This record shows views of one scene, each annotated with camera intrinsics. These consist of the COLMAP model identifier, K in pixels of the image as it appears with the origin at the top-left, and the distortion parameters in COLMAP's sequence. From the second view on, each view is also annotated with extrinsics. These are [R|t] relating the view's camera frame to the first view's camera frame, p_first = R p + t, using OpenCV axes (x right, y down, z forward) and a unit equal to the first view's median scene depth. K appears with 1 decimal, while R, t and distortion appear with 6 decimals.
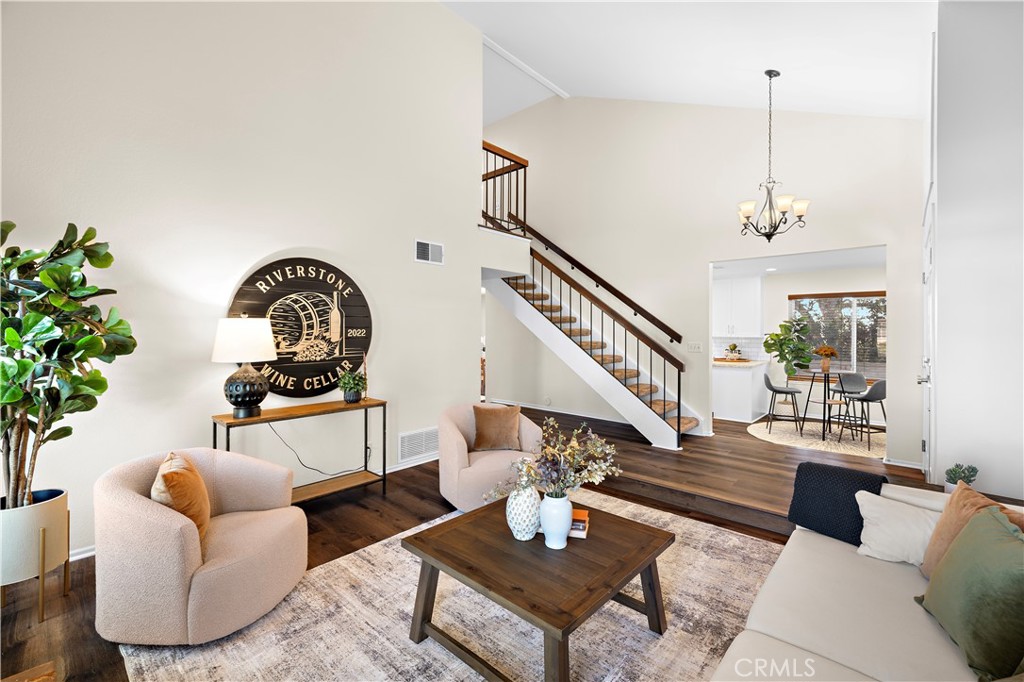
lens RADIAL K [[436.6, 0, 519.7], [0, 436.6, 331.3], [0, 0, 1]] dist [0.009659, -0.001728]
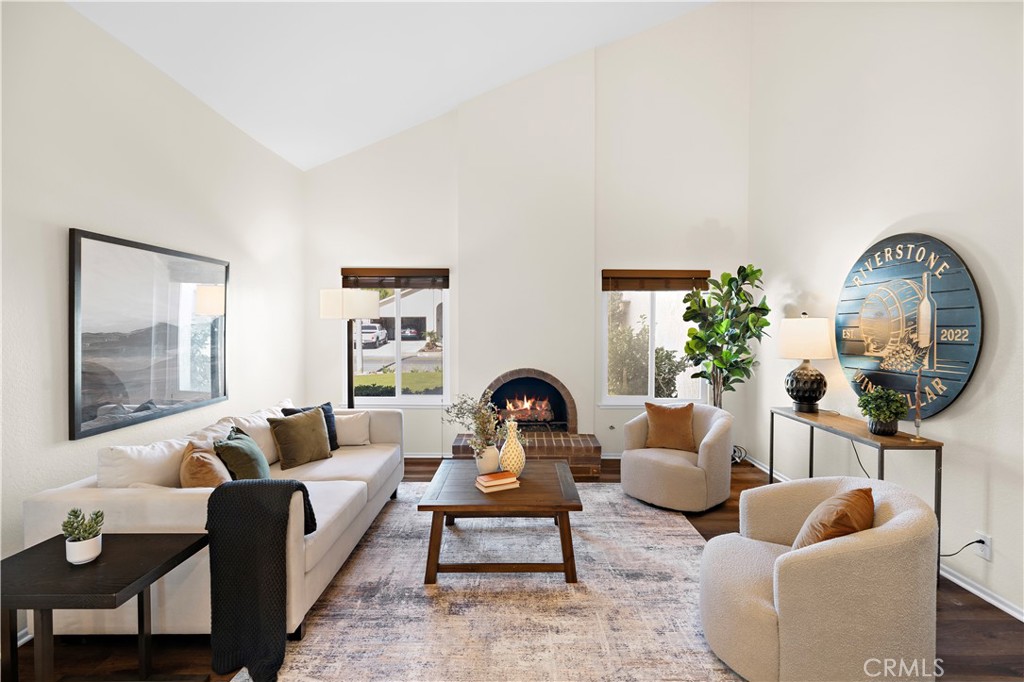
lens RADIAL K [[490.2, 0, 511.8], [0, 490.2, 335.4], [0, 0, 1]] dist [-0.004882, 0.000214]
pose [[-0.755435, 0.009166, -0.655159, 0.570944], [-0.005844, 0.999768, 0.020725, -0.007139], [0.655197, 0.019485, -0.755207, 1.203666]]
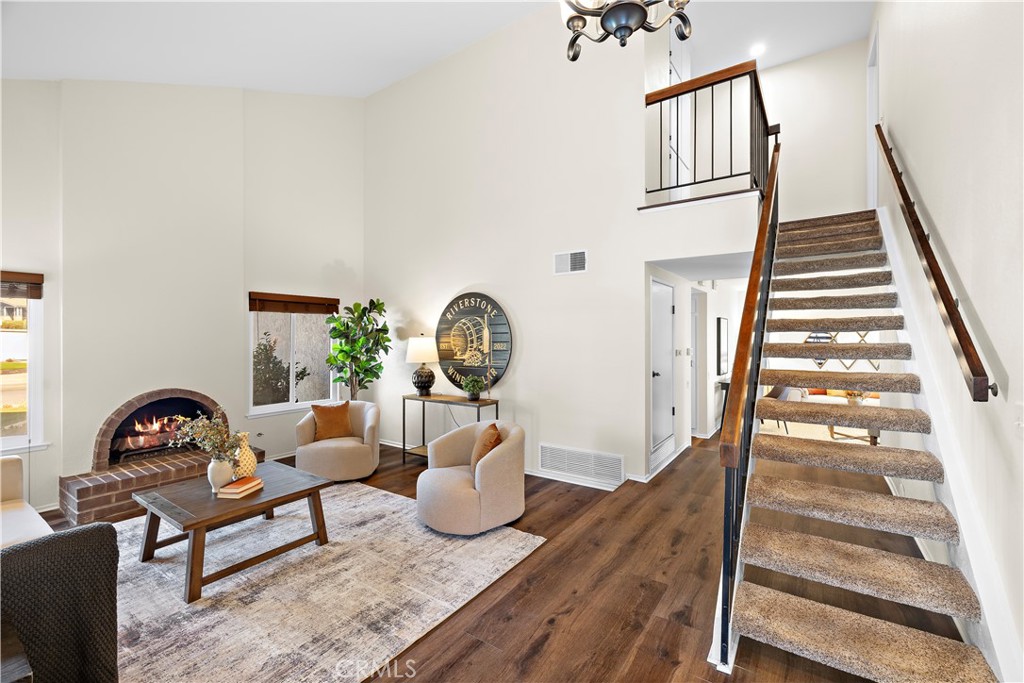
lens RADIAL K [[436.6, 0, 518.4], [0, 436.6, 335.2], [0, 0, 1]] dist [0.009659, -0.001728]
pose [[0.114918, -0.008003, -0.993343, 0.916373], [0.000941, 0.999968, -0.007948, -0.019382], [0.993375, -0.000022, 0.114921, 0.989251]]
